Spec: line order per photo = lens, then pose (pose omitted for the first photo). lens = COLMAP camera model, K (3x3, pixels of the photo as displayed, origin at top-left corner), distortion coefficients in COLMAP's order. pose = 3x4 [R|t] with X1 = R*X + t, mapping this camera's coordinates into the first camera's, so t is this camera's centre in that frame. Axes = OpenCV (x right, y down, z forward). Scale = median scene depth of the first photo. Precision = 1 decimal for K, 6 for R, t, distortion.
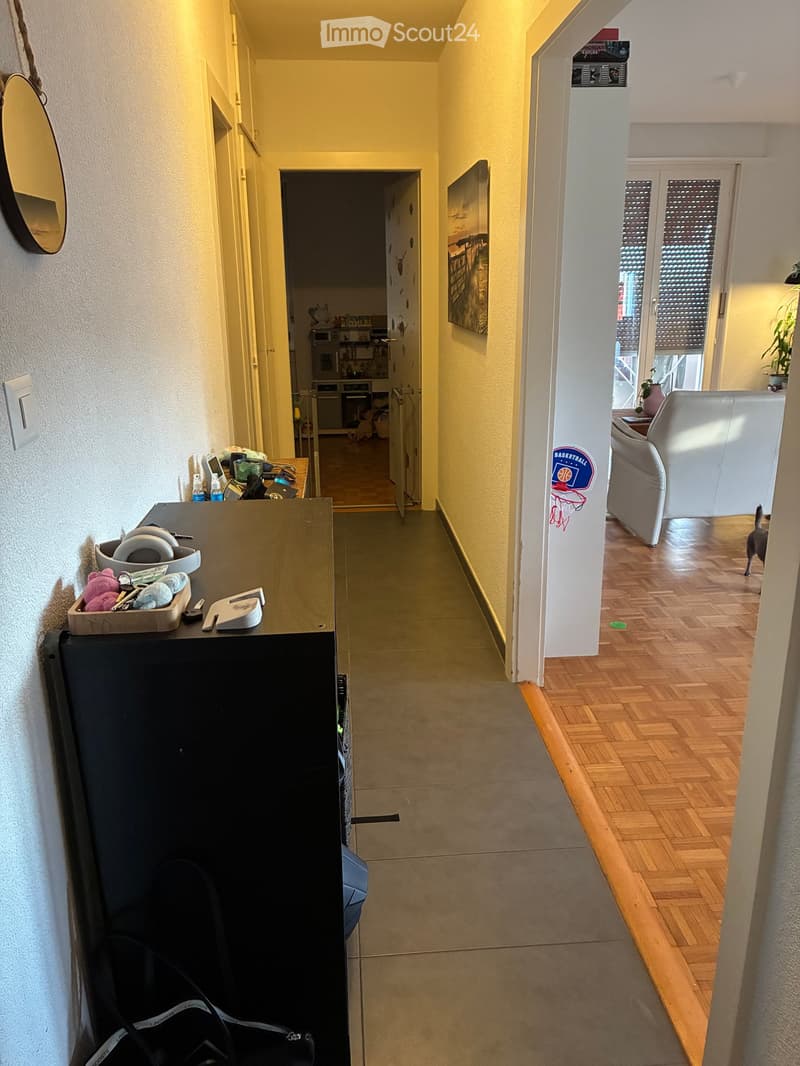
lens RADIAL K [[809.1, 0, 401.8], [0, 809.1, 529.2], [0, 0, 1]] dist [0.056037, -0.060356]
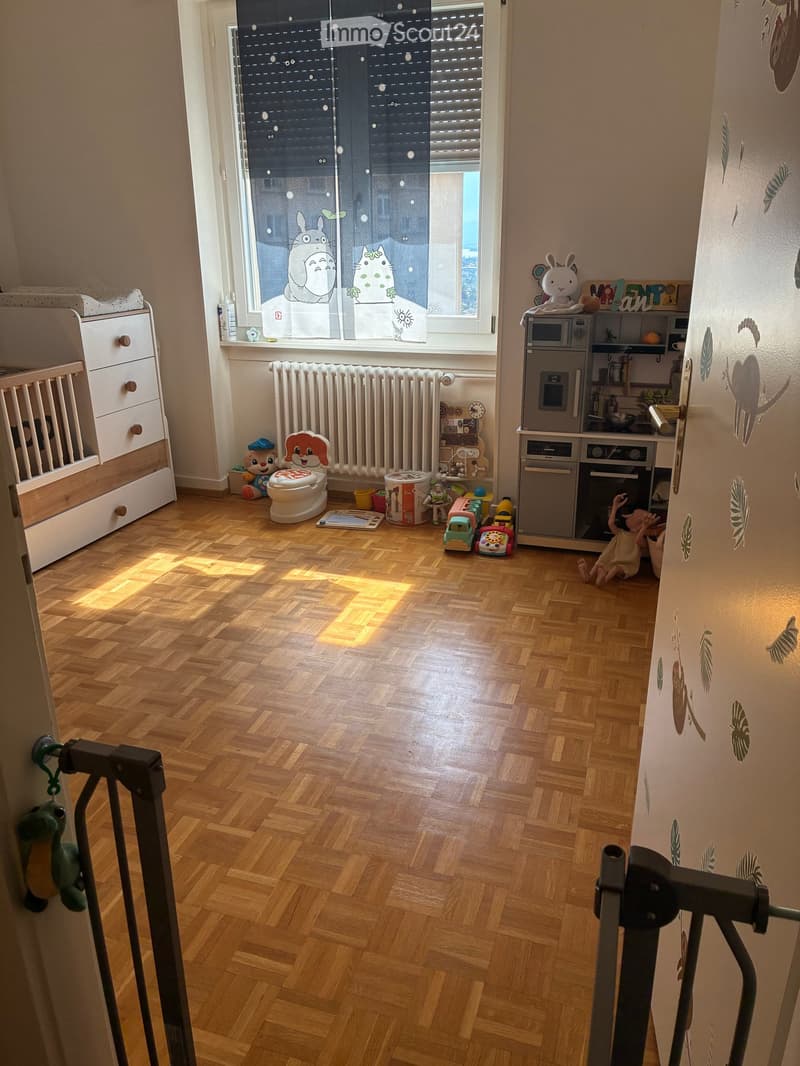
lens RADIAL K [[809.1, 0, 400.6], [0, 809.1, 538.0], [0, 0, 1]] dist [0.056037, -0.060356]
pose [[0.928032, 0.127930, -0.349843, -0.006165], [-0.112584, 0.991582, 0.063947, -0.144990], [0.355079, -0.019959, 0.934623, 0.557074]]
